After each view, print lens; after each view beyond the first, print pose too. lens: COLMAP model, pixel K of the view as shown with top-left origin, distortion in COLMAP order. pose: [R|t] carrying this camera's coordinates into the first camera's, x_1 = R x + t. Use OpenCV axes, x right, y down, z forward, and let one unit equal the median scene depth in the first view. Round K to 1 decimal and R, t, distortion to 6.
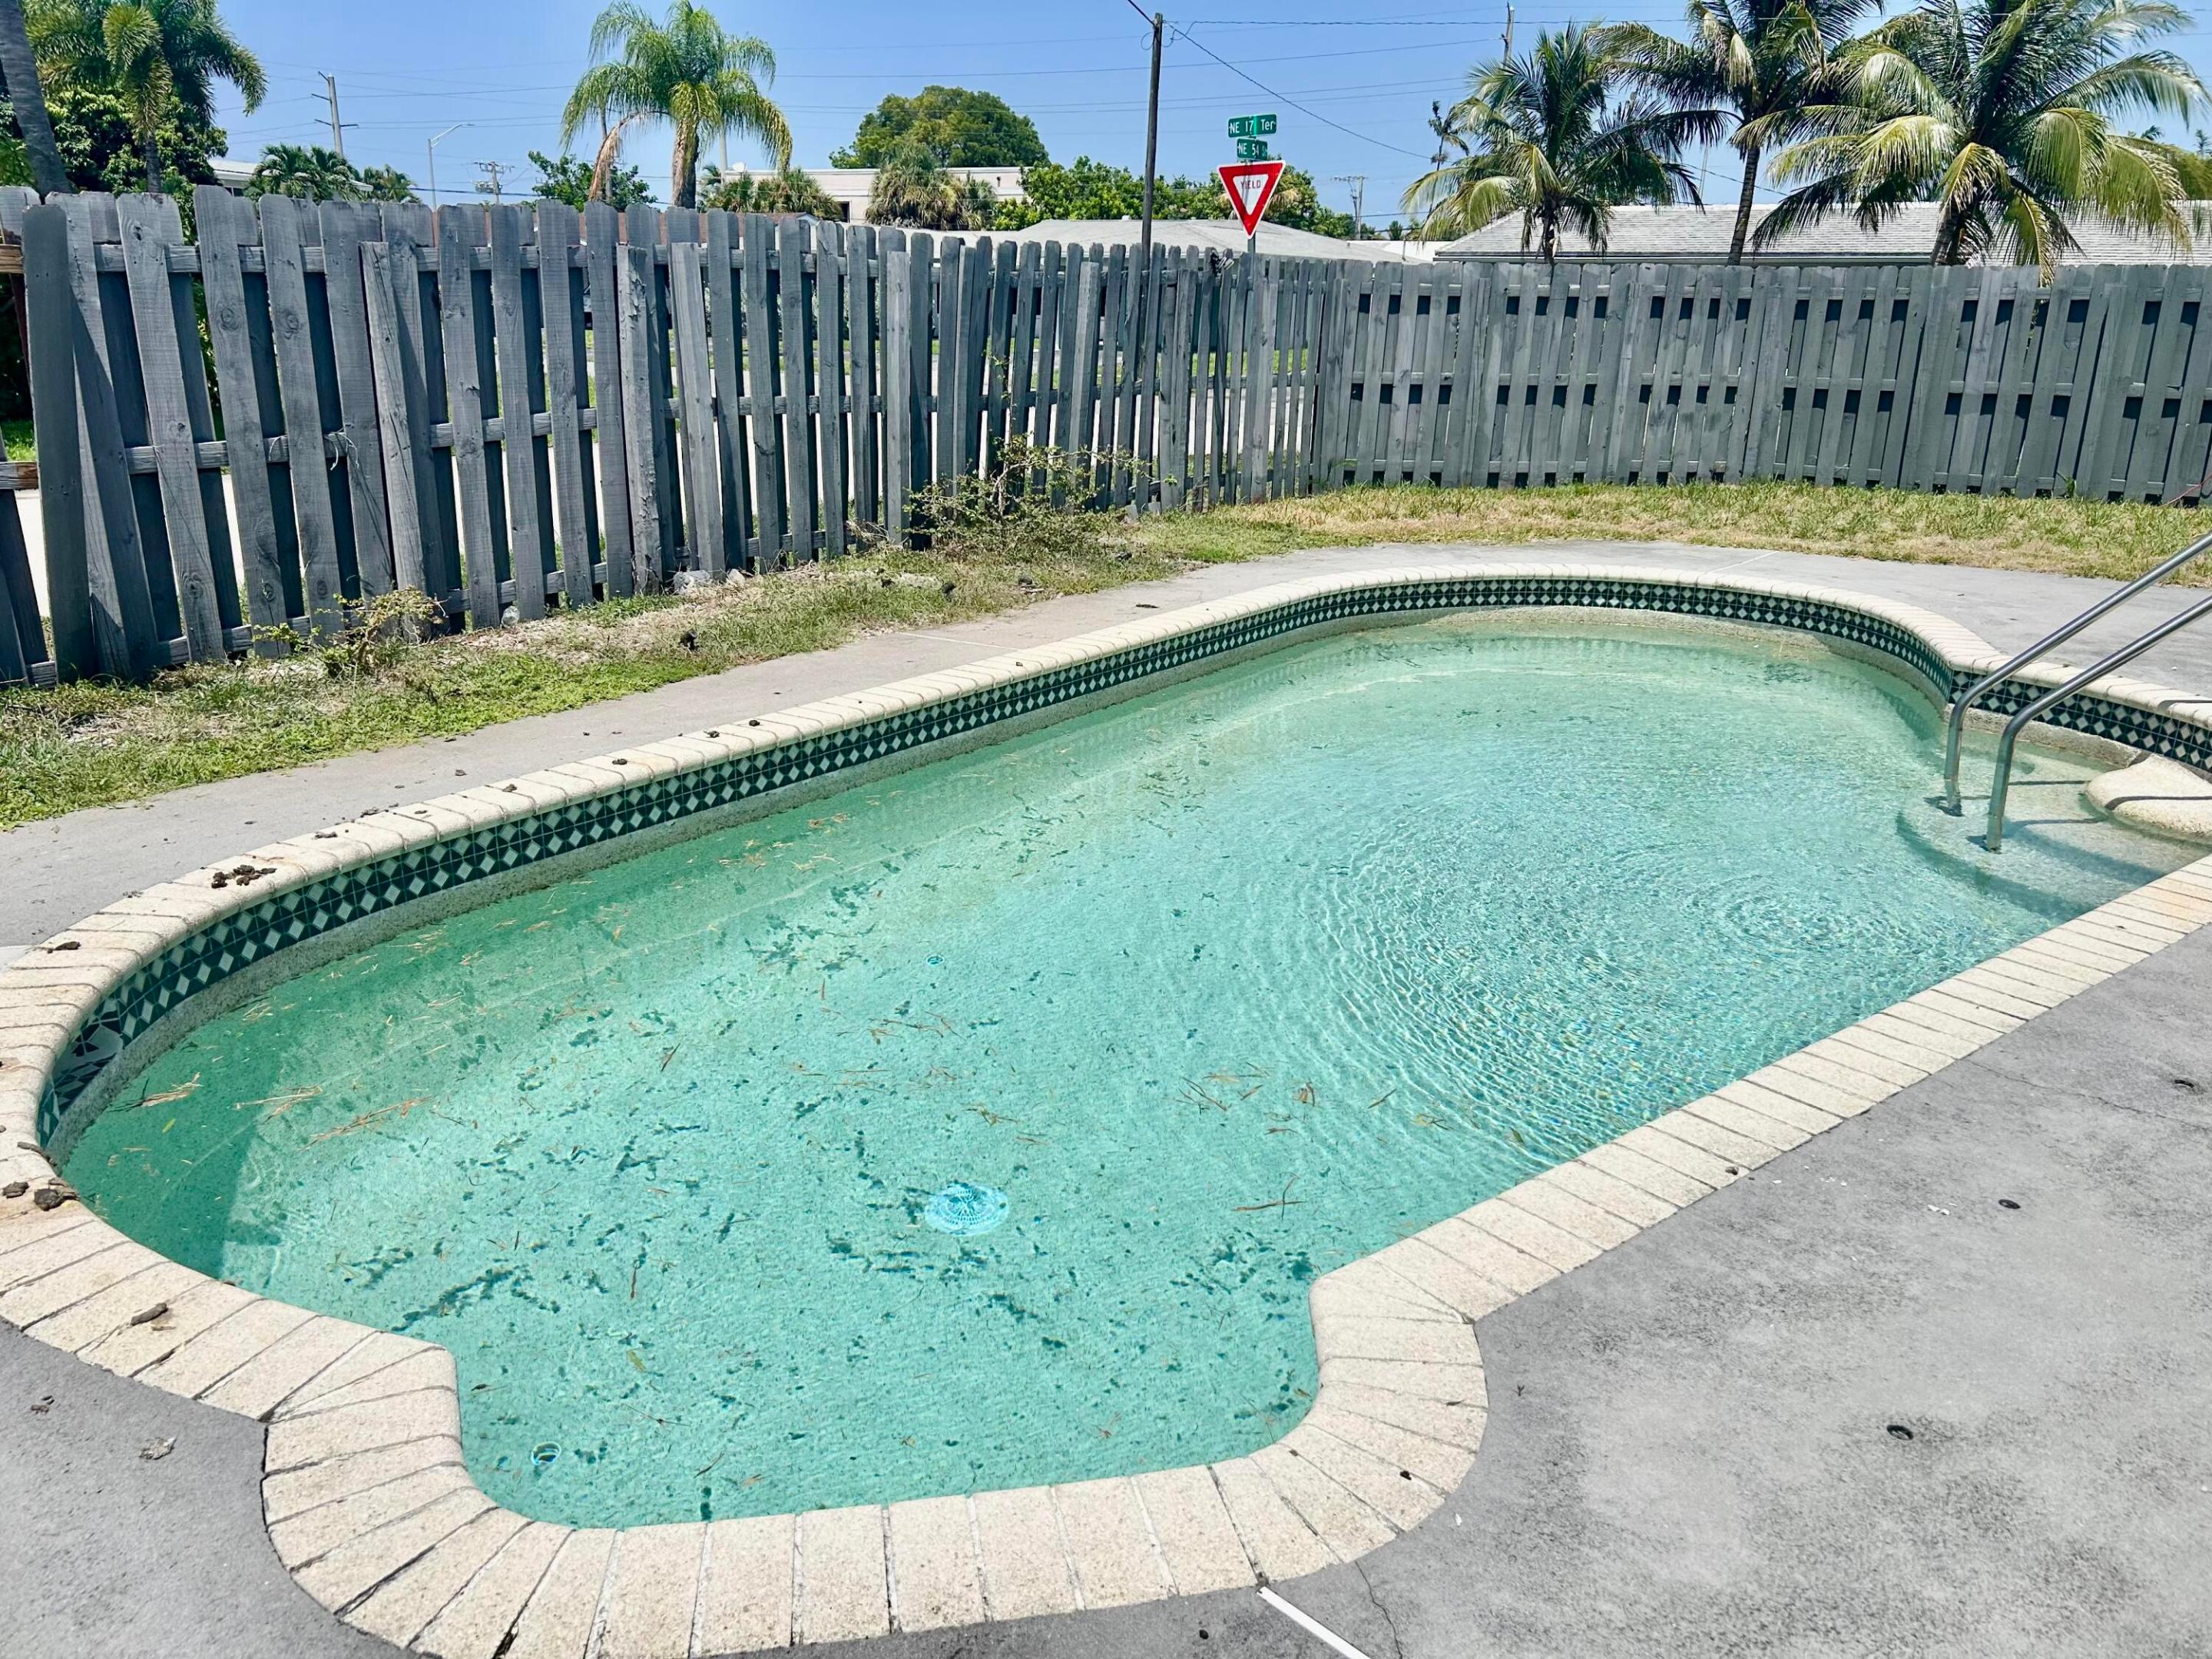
lens RADIAL K [[1684.2, 0, 1106.0], [0, 1684.2, 829.5], [0, 0, 1]] dist [0.040689, -0.037114]
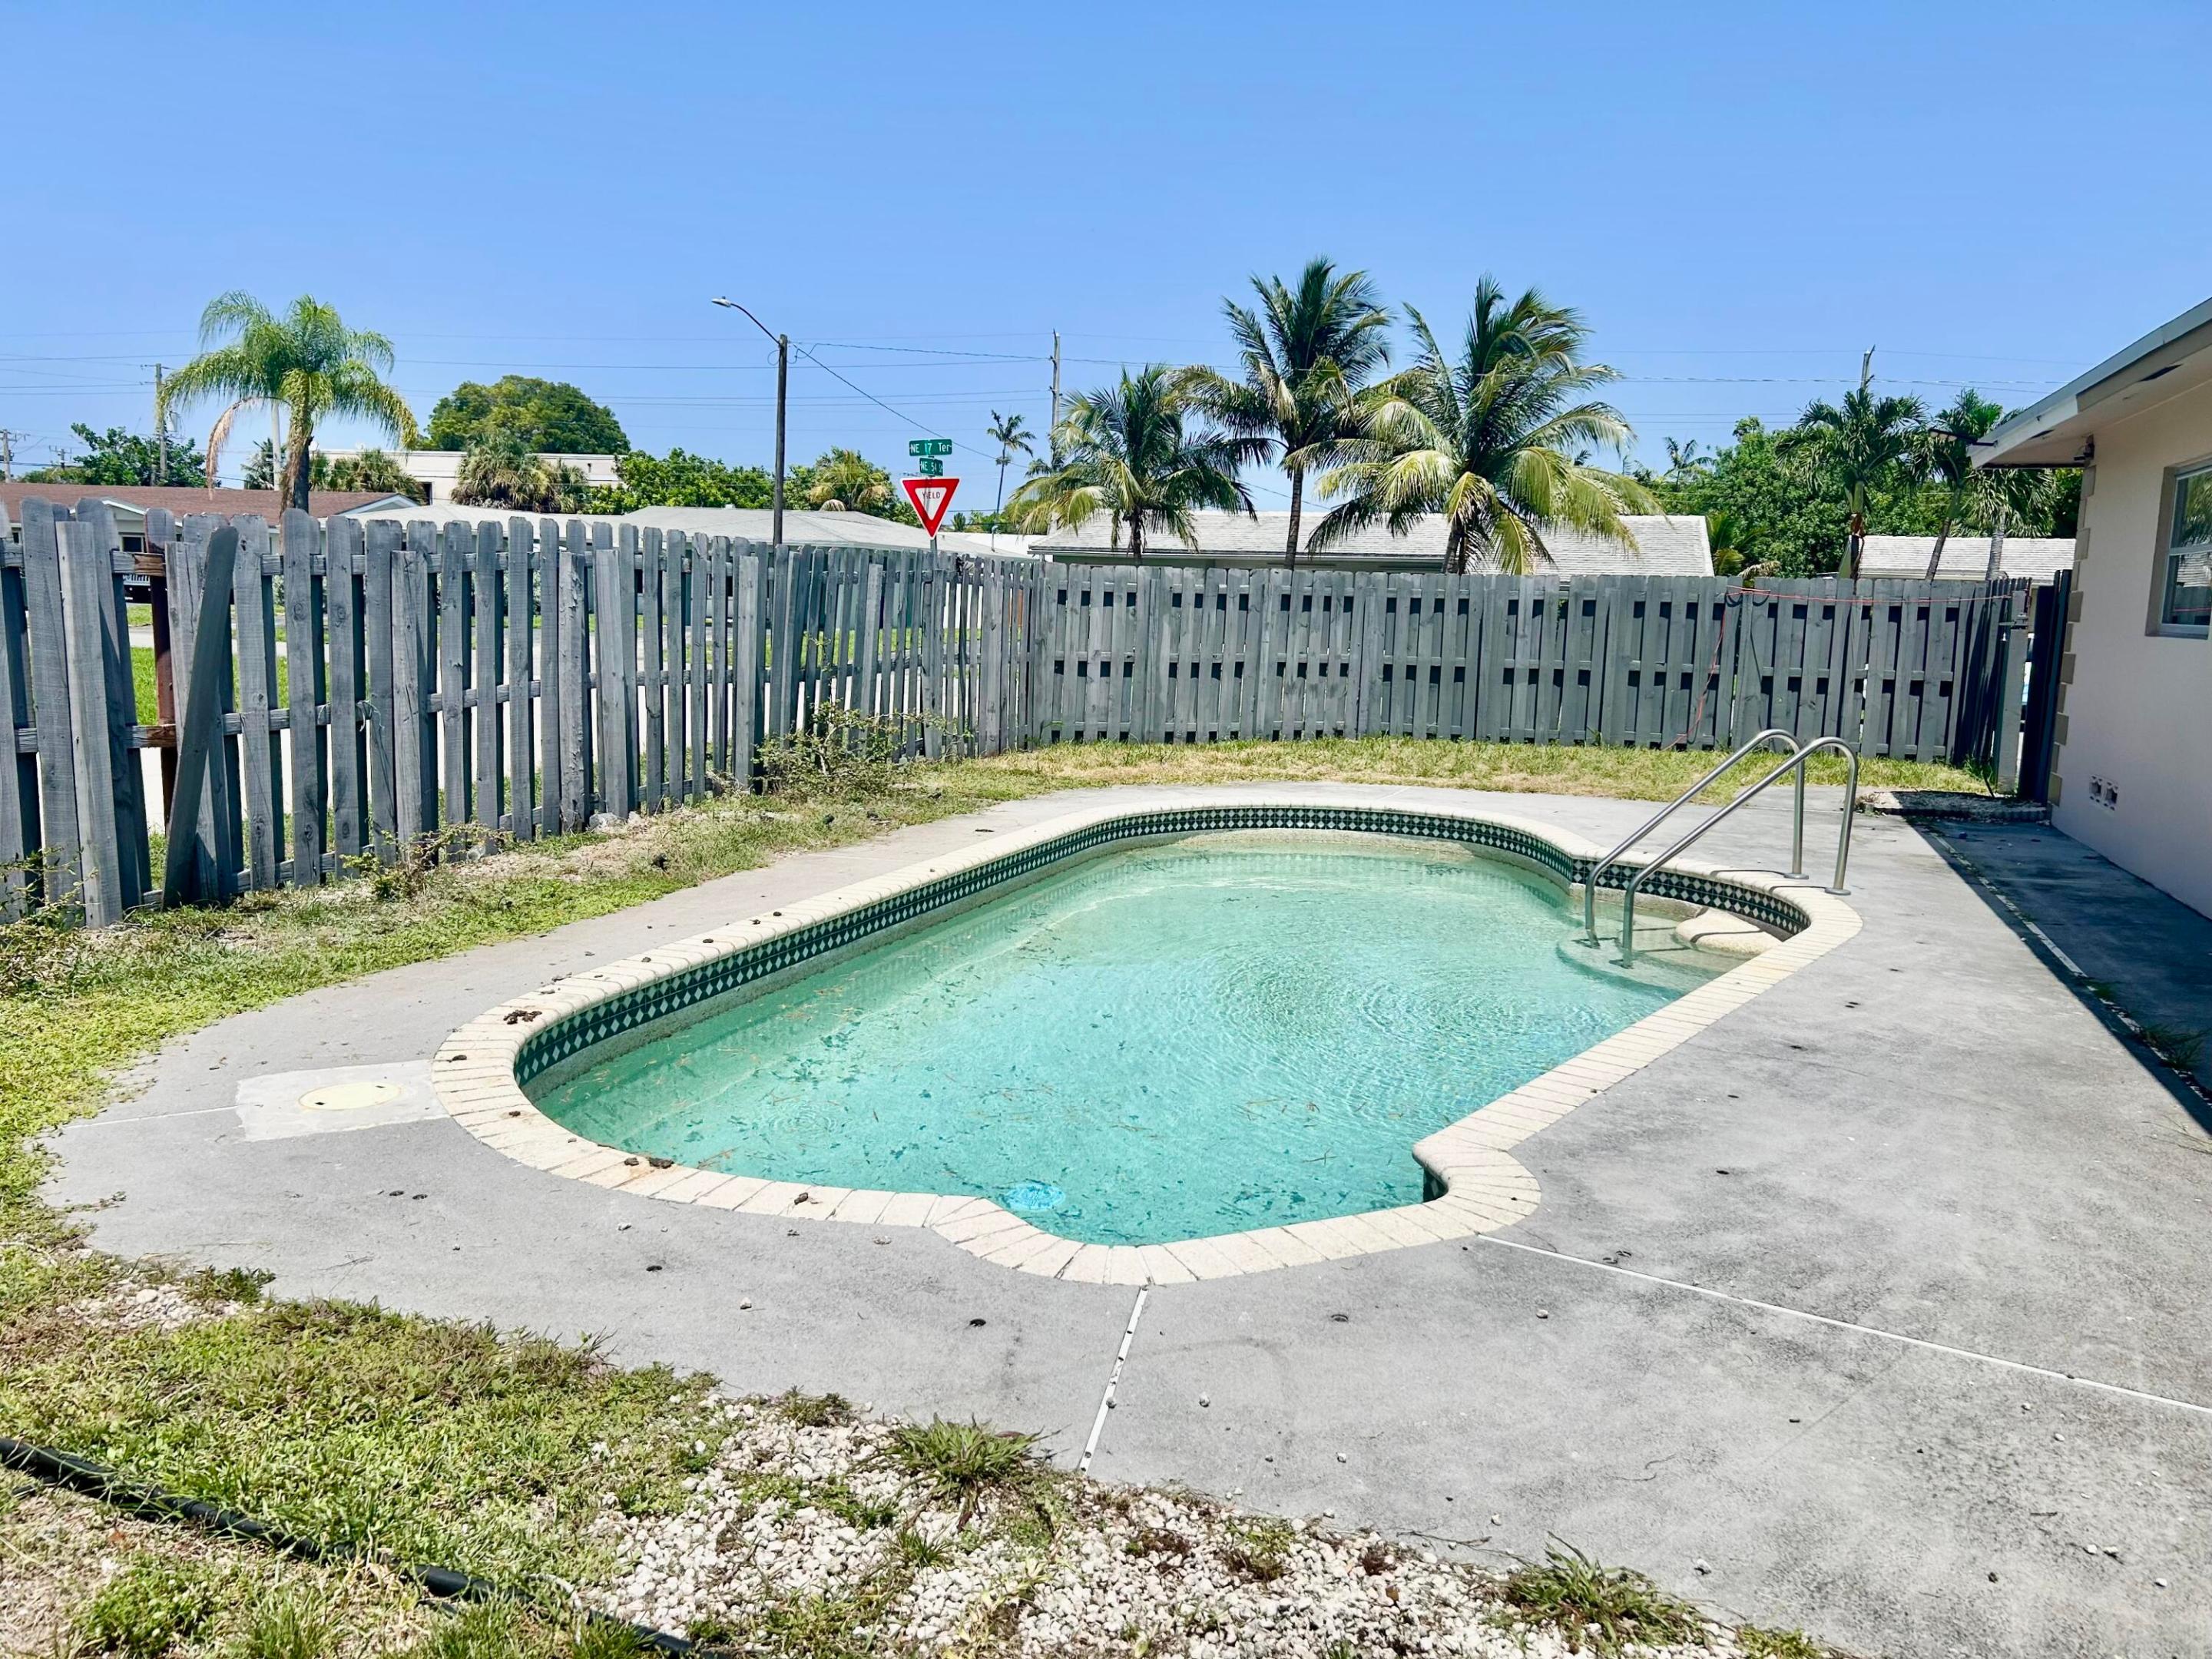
lens RADIAL K [[1665.2, 0, 1106.0], [0, 1665.2, 829.5], [0, 0, 1]] dist [0.116179, -0.170747]
pose [[0.967813, -0.026051, 0.250320, -0.119259], [0.064655, 0.986982, -0.147260, 0.033119], [-0.243226, 0.158704, 0.956898, -0.130115]]
